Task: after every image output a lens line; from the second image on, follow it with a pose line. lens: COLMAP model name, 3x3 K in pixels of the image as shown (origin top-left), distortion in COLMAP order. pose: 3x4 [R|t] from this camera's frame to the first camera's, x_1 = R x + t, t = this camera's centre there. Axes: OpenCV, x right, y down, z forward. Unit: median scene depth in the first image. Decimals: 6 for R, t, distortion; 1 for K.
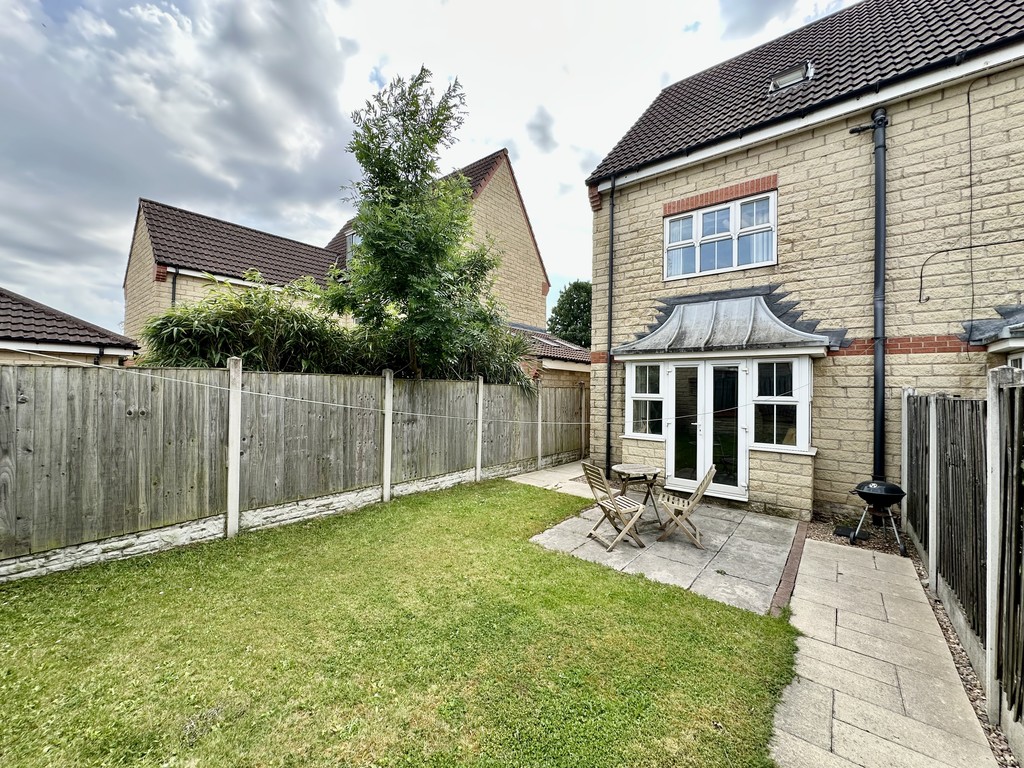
lens RADIAL K [[408.4, 0, 510.4], [0, 408.4, 382.4], [0, 0, 1]] dist [-0.002085, 0.000200]
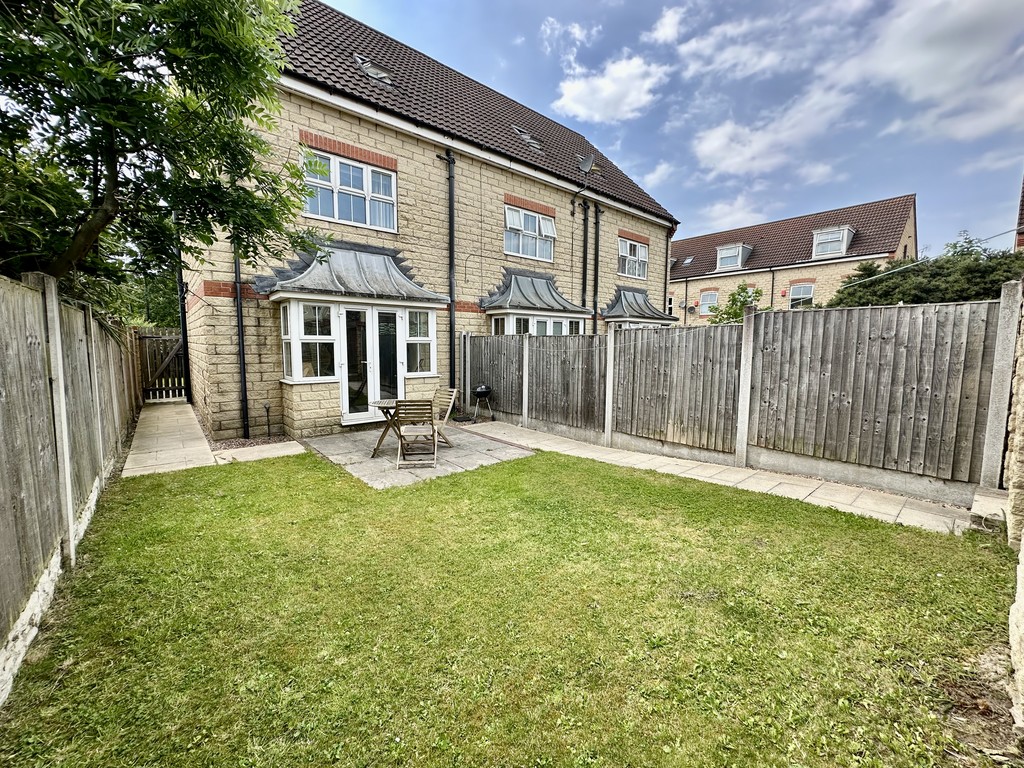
lens RADIAL K [[408.4, 0, 510.4], [0, 408.4, 382.4], [0, 0, 1]] dist [-0.002085, 0.000200]
pose [[0.189199, -0.107799, 0.976004, -0.581402], [-0.016738, 0.993457, 0.112971, 0.022798], [-0.981796, -0.037710, 0.186157, 0.398107]]
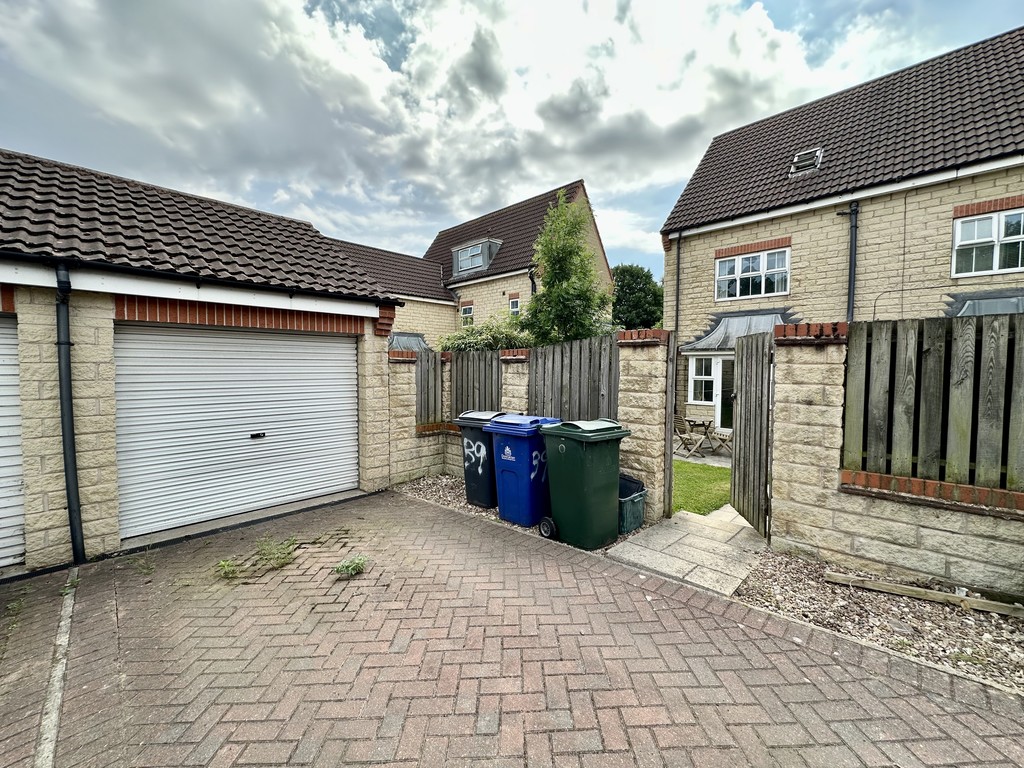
lens RADIAL K [[408.4, 0, 510.4], [0, 408.4, 382.4], [0, 0, 1]] dist [-0.002085, 0.000200]
pose [[0.996142, -0.007111, -0.087466, -0.294705], [0.011746, 0.998547, 0.052594, -0.043107], [0.086965, -0.053419, 0.994778, -0.696740]]
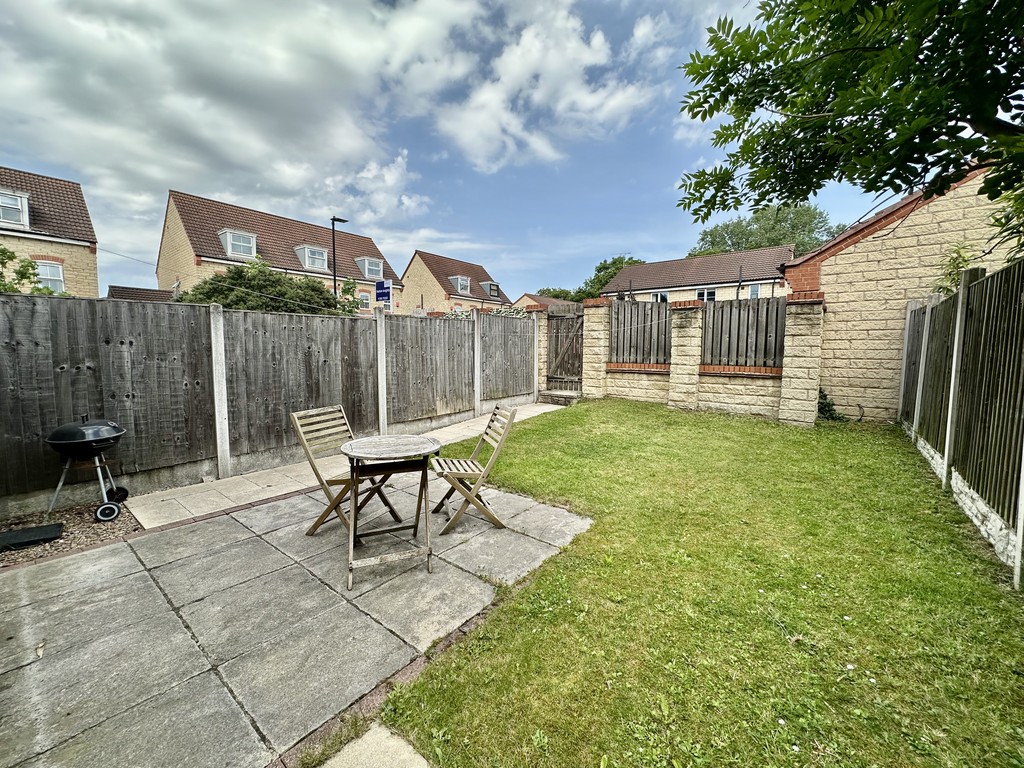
lens RADIAL K [[408.4, 0, 510.4], [0, 408.4, 382.4], [0, 0, 1]] dist [-0.002085, 0.000200]
pose [[-0.999681, -0.020994, -0.014031, 0.147369], [-0.021892, 0.997495, 0.067263, 0.084420], [0.012584, 0.067549, -0.997637, 1.230218]]
